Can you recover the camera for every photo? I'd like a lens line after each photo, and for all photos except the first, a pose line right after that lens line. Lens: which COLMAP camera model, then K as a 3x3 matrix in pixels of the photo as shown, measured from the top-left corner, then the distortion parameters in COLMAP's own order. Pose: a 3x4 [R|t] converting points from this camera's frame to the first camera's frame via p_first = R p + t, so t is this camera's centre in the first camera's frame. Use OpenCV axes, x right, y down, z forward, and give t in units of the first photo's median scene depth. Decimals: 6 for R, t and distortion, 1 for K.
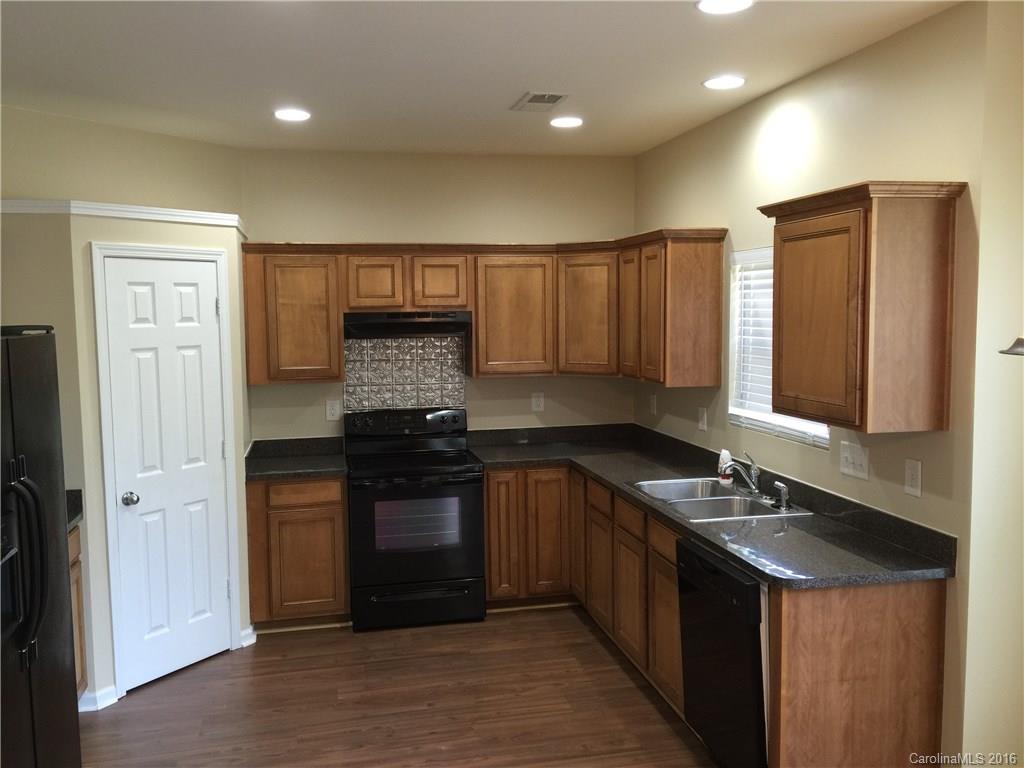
lens RADIAL K [[897.9, 0, 510.4], [0, 897.9, 389.3], [0, 0, 1]] dist [0.058590, -0.044647]
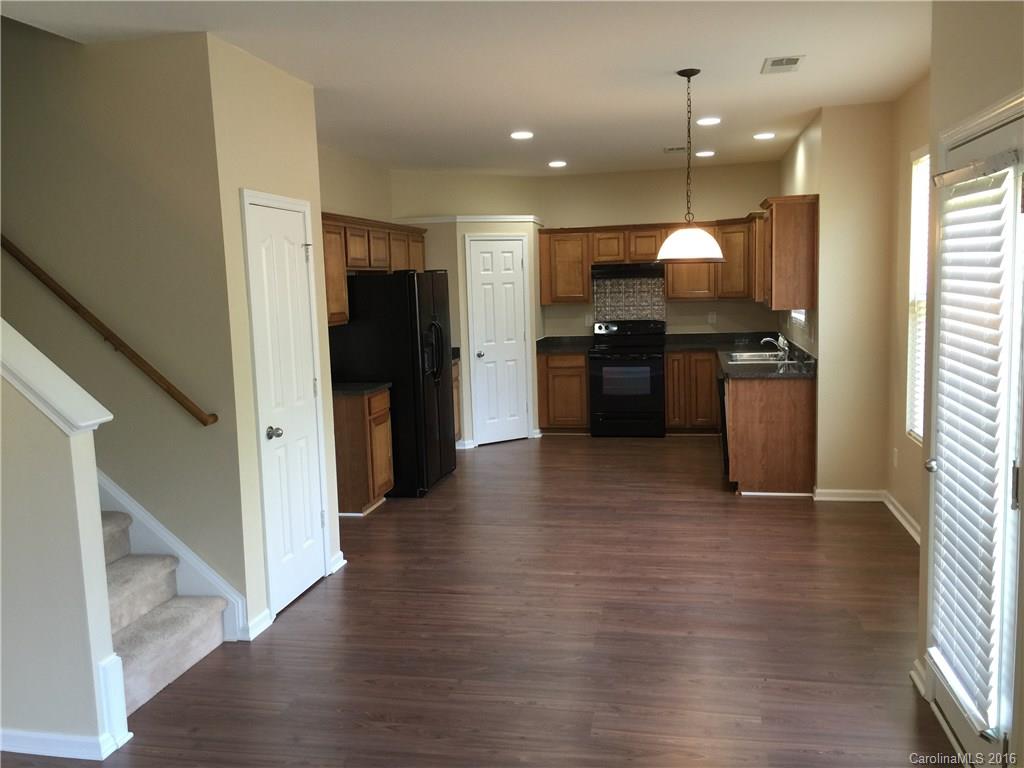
lens RADIAL K [[897.9, 0, 516.3], [0, 897.9, 380.7], [0, 0, 1]] dist [0.058590, -0.044647]
pose [[0.918767, 0.026809, -0.393889, 0.422756], [-0.014353, 0.999300, 0.034537, 0.093779], [0.394540, -0.026078, 0.918509, -0.779282]]
